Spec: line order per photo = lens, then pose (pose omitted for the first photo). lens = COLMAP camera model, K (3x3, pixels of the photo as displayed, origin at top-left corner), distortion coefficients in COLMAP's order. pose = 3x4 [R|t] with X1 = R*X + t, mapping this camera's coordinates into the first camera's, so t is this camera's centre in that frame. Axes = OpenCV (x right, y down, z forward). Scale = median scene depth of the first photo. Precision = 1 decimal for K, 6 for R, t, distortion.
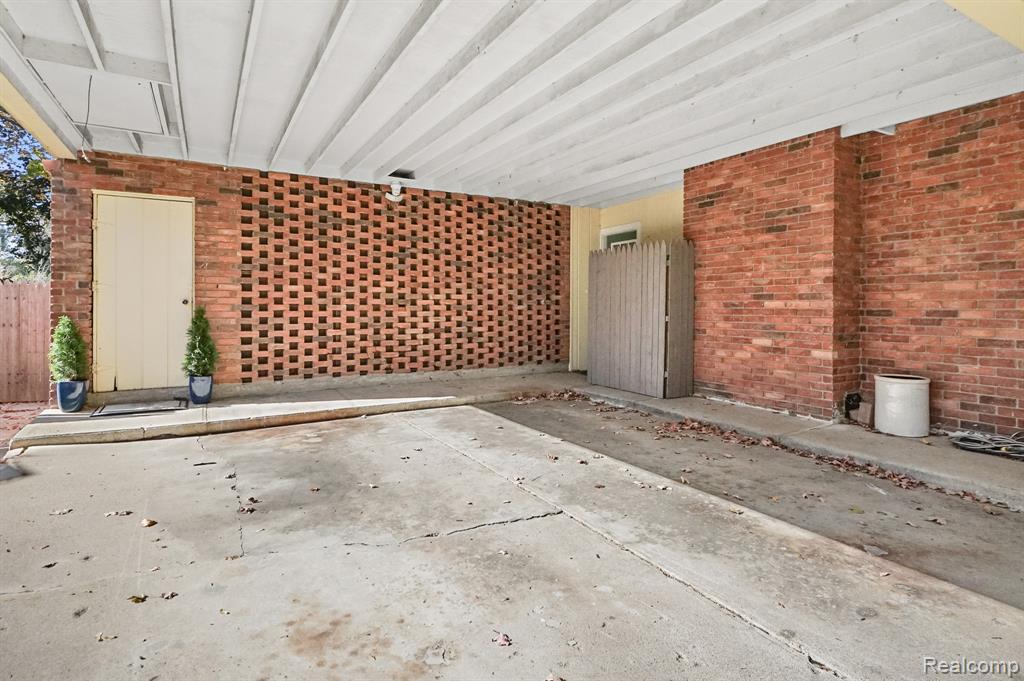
lens RADIAL K [[513.4, 0, 534.5], [0, 513.4, 306.2], [0, 0, 1]] dist [0.010602, 0.000201]
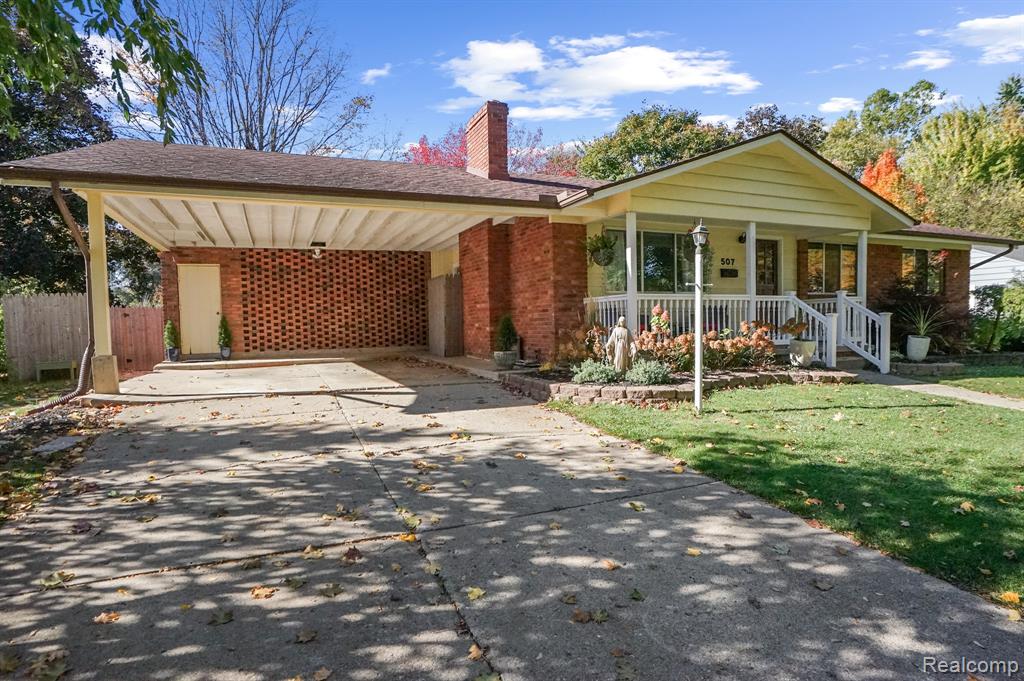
lens RADIAL K [[532.1, 0, 512.0], [0, 532.1, 340.5], [0, 0, 1]] dist [0.000651, -0.000637]
pose [[0.988055, -0.020254, -0.152765, 0.713003], [0.026045, 0.999012, 0.036003, 0.046964], [0.151884, -0.039551, 0.987607, -0.824313]]
